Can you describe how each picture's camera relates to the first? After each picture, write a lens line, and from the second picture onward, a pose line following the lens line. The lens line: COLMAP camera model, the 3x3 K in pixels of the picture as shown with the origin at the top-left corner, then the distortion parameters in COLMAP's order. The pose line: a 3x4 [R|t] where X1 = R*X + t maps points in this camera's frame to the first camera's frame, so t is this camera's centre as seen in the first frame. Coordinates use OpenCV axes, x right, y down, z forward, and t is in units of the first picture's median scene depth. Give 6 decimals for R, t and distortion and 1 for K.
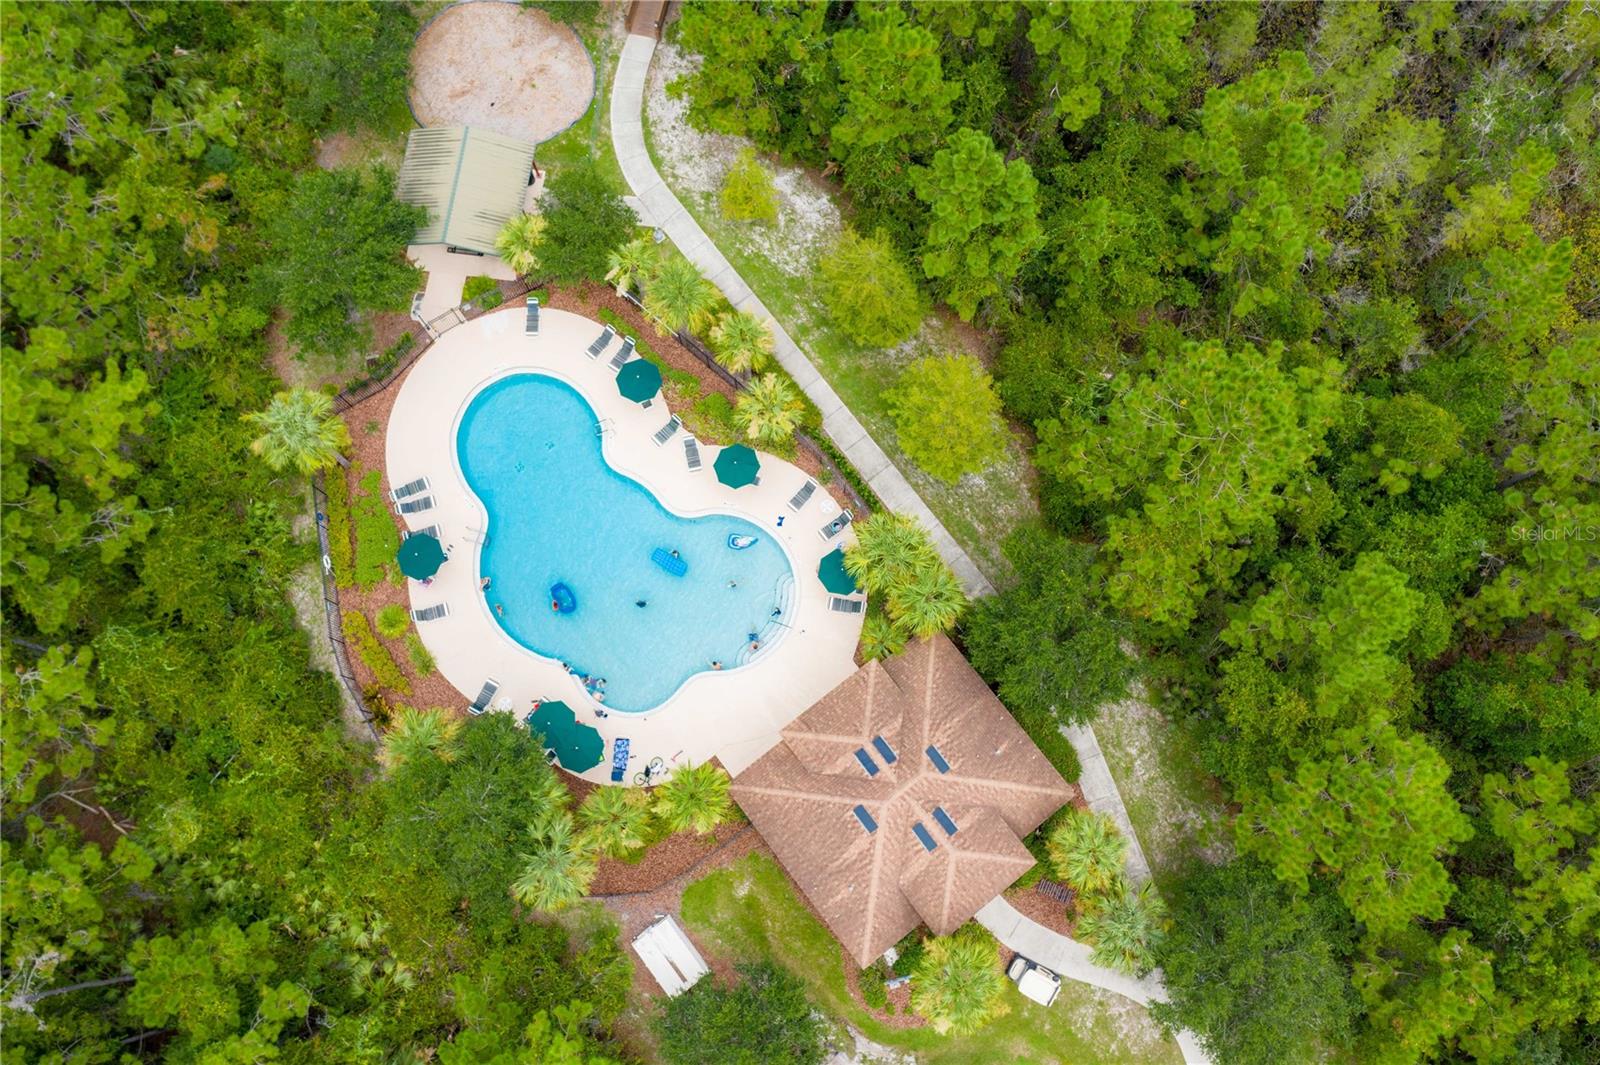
lens RADIAL K [[1281.5, 0, 804.1], [0, 1281.5, 538.7], [0, 0, 1]] dist [-0.009294, -0.010053]
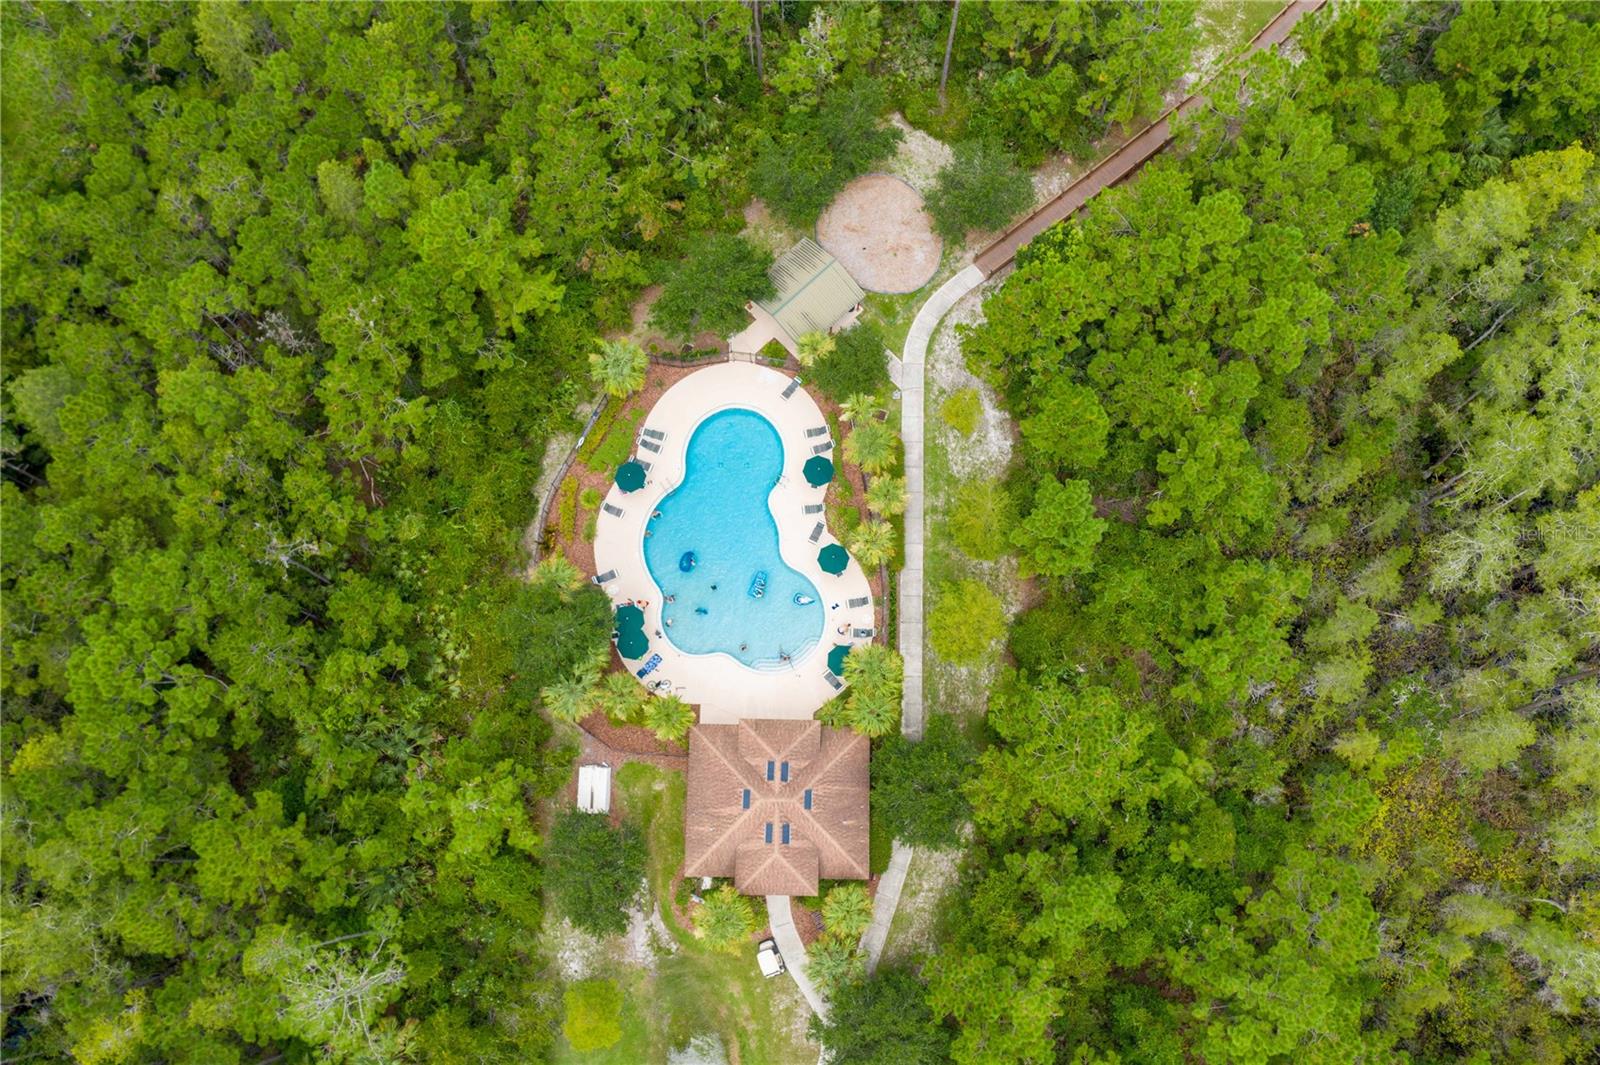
lens RADIAL K [[1281.5, 0, 800.5], [0, 1281.5, 528.6], [0, 0, 1]] dist [-0.009294, -0.010053]
pose [[0.778385, 0.613896, -0.131332, 0.093027], [-0.614644, 0.787809, 0.039617, -0.124104], [0.127785, 0.049885, 0.990547, -0.475147]]
